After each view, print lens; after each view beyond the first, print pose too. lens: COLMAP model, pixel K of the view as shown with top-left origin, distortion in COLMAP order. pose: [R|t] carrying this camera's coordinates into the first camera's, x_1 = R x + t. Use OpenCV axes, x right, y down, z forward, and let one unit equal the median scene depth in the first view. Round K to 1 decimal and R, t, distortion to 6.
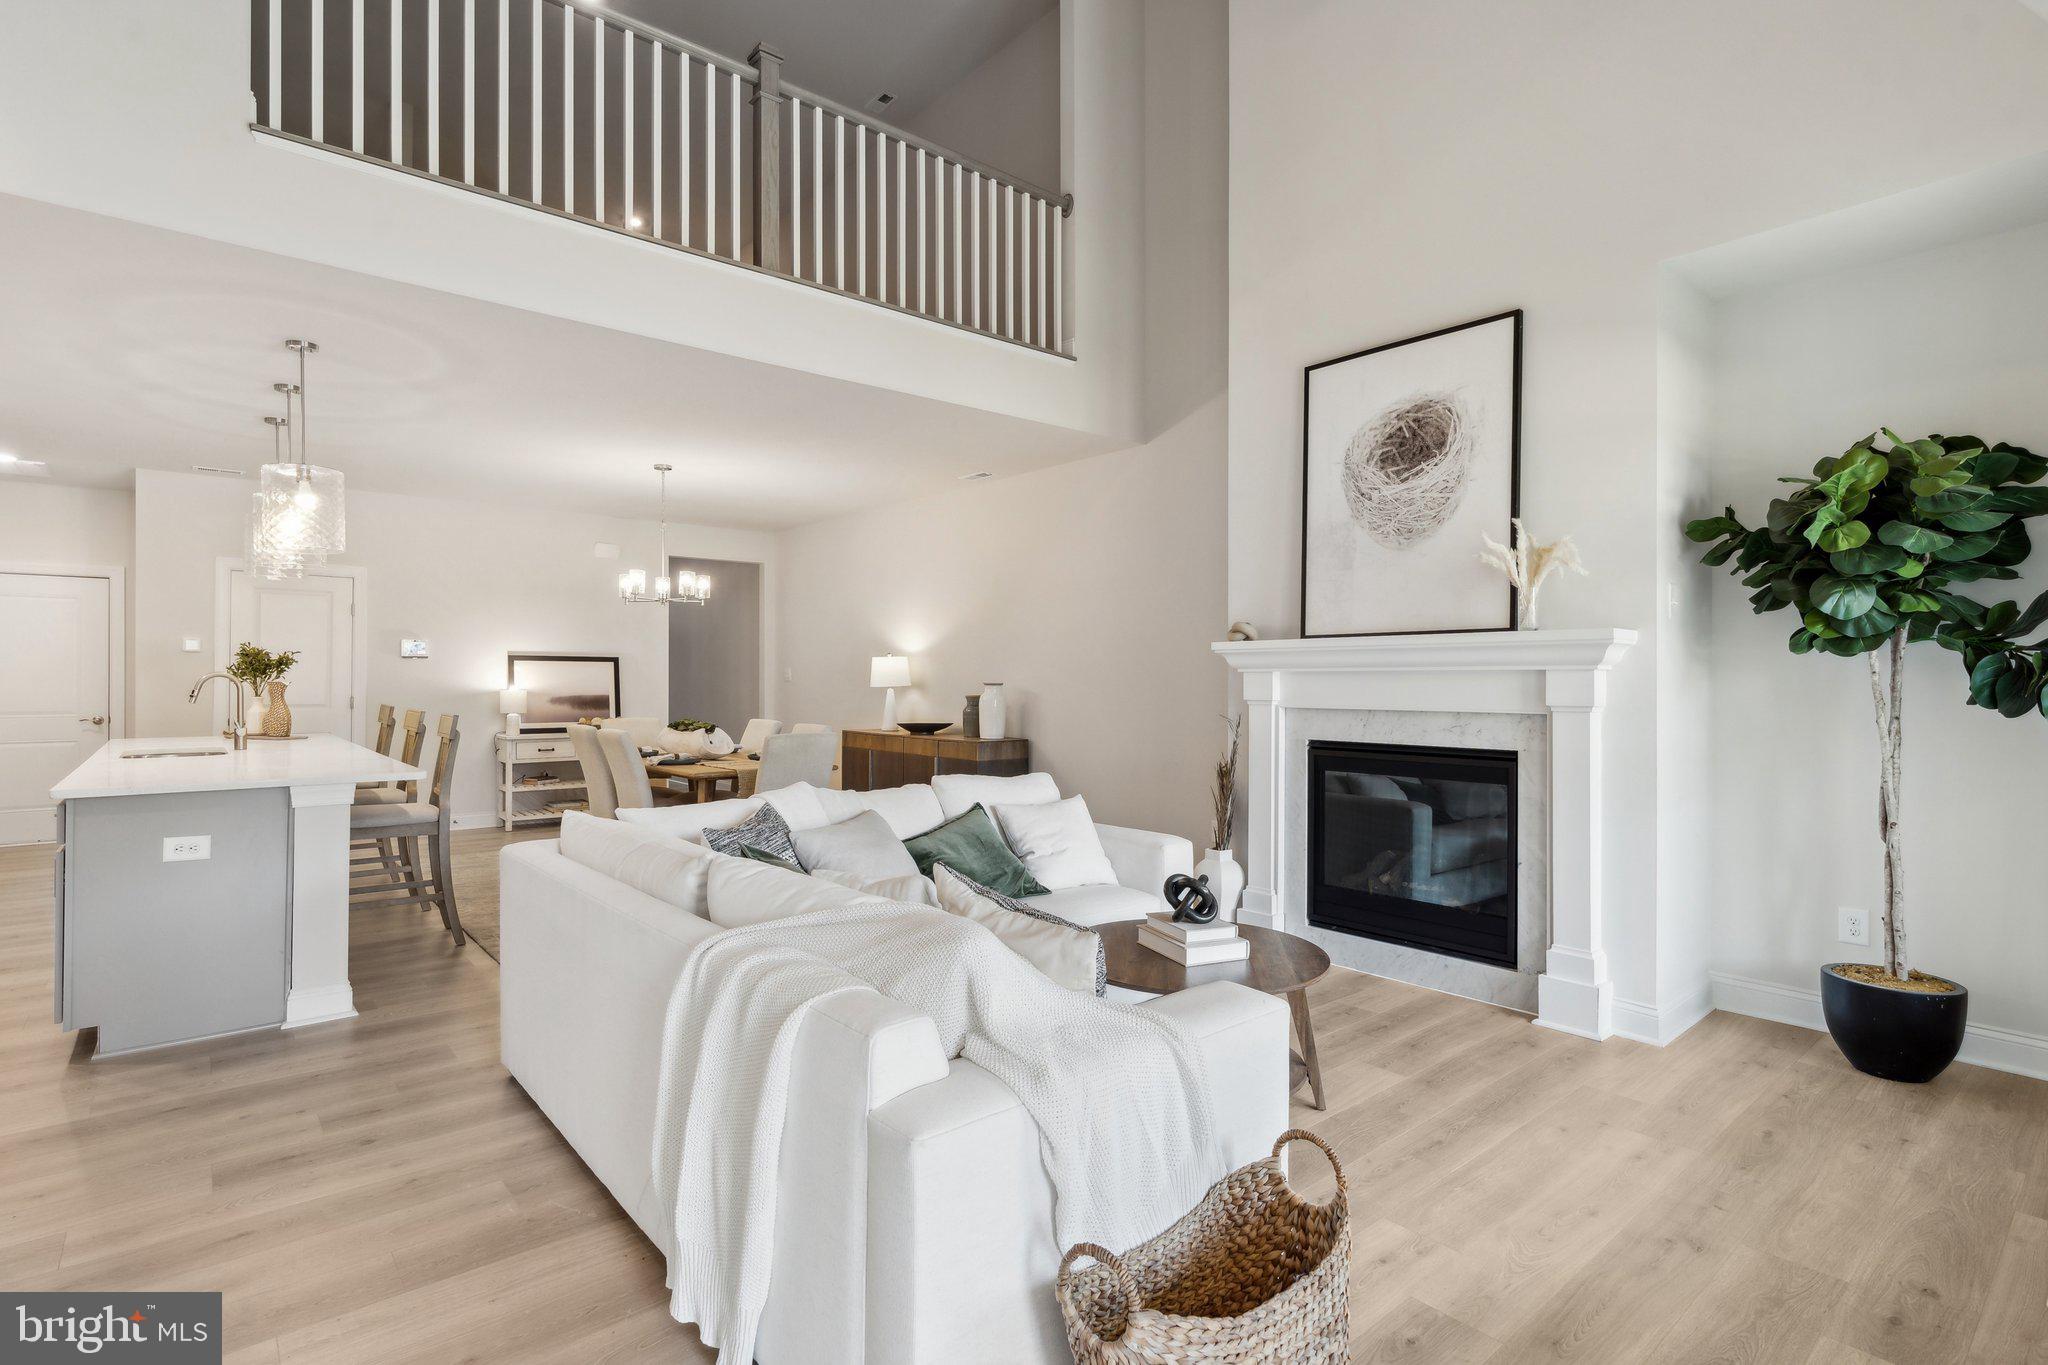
lens RADIAL K [[970.9, 0, 1024.0], [0, 970.9, 682.5], [0, 0, 1]] dist [-0.003373, 0.001004]
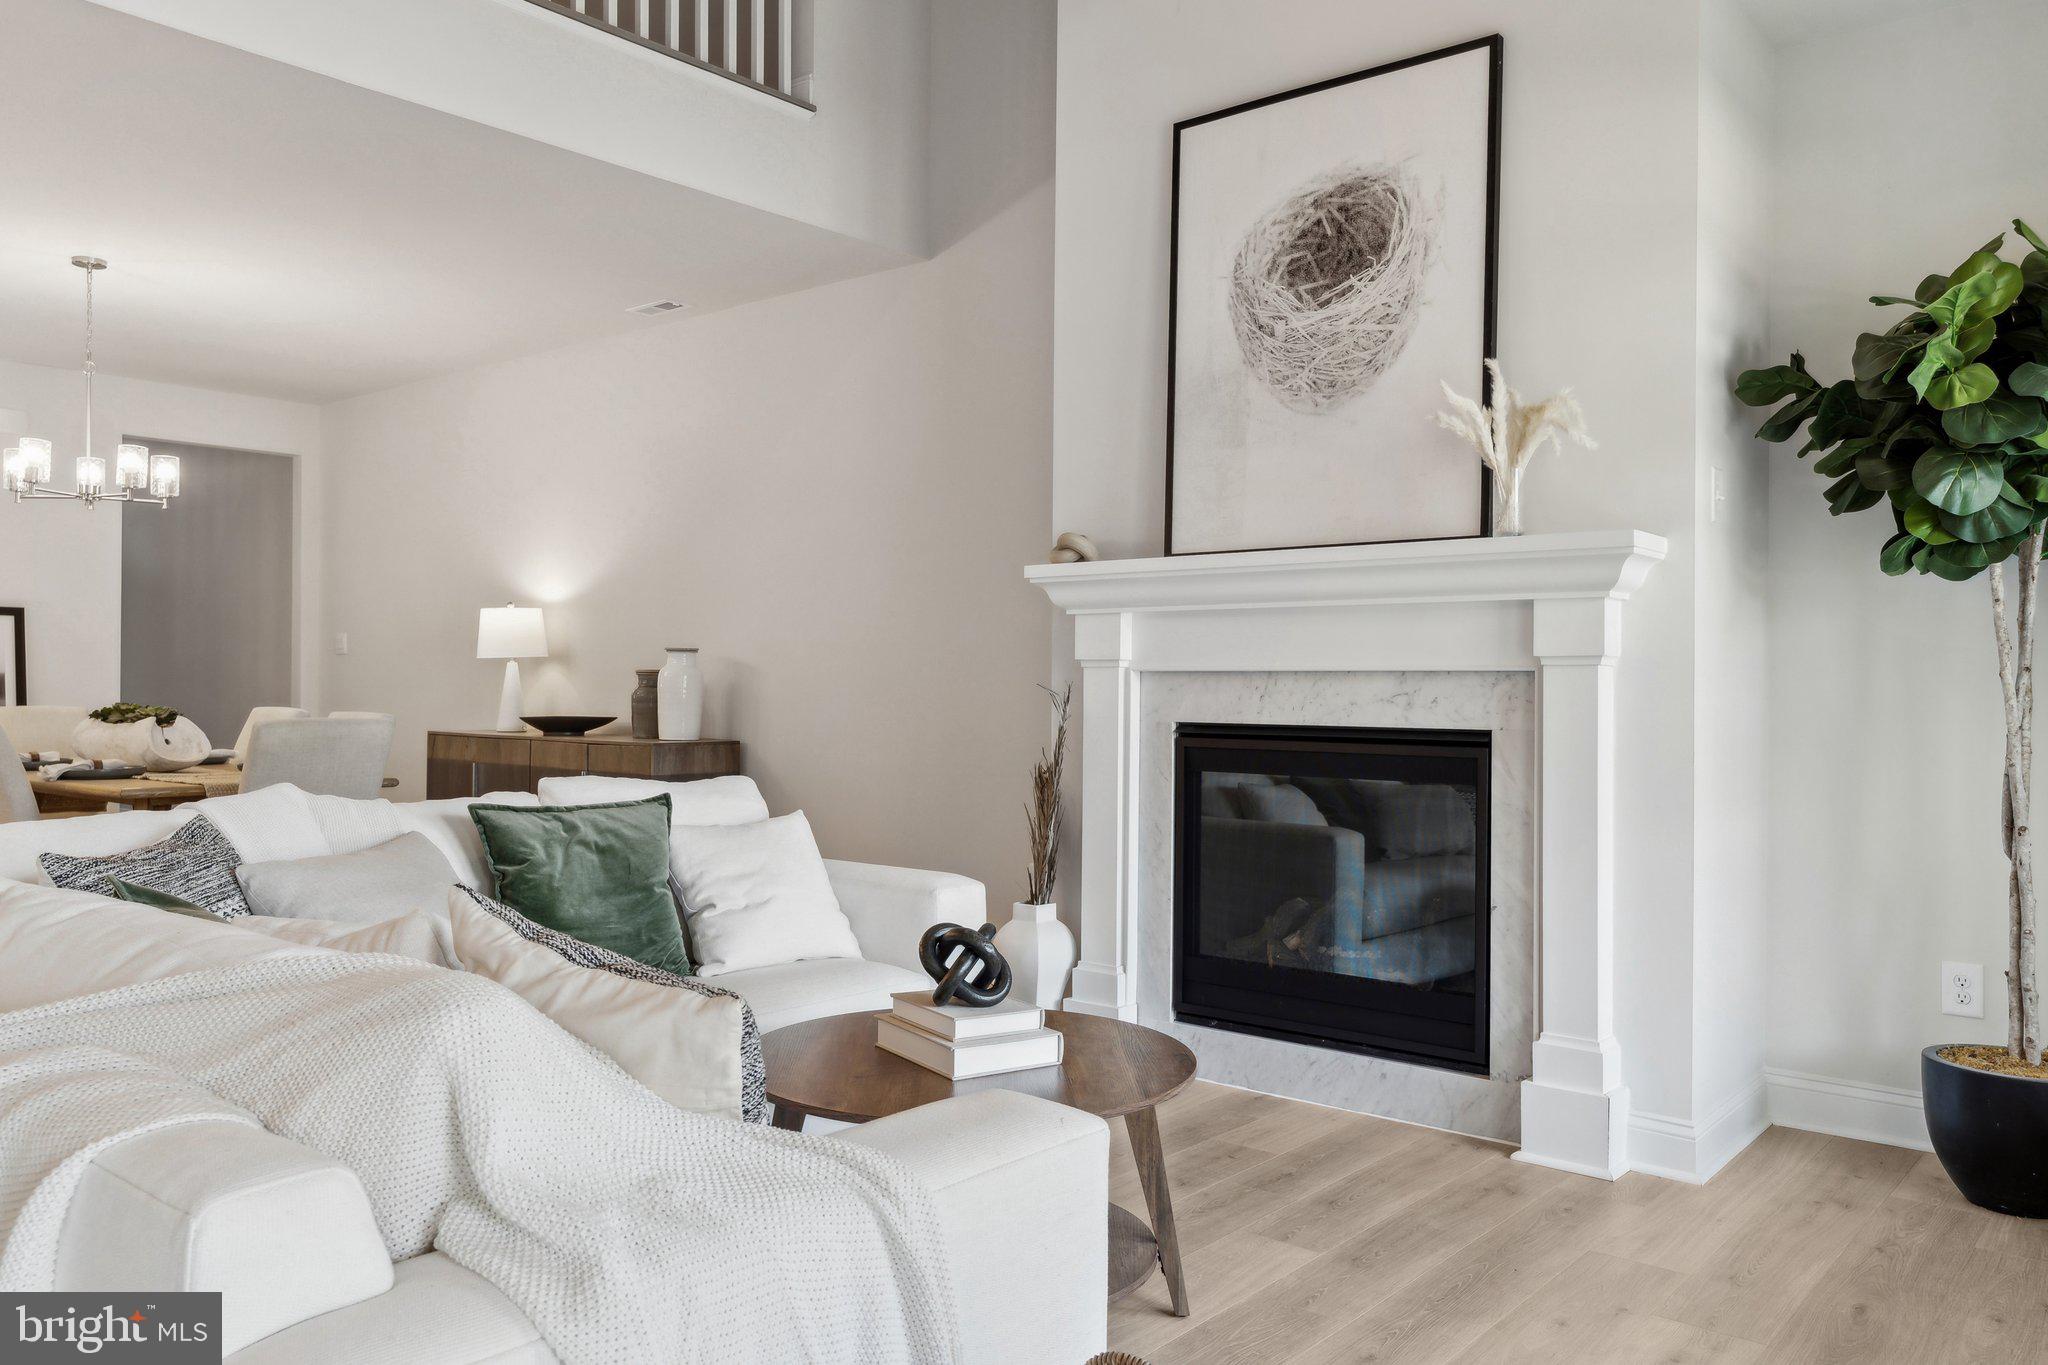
lens RADIAL K [[1475.0, 0, 1024.0], [0, 1475.0, 682.5], [0, 0, 1]] dist [0.005544, -0.006107]
pose [[0.985834, 0.007253, 0.167565, 0.048468], [-0.006421, 0.999964, -0.005502, 0.049753], [-0.167599, 0.004348, 0.985846, 0.105775]]
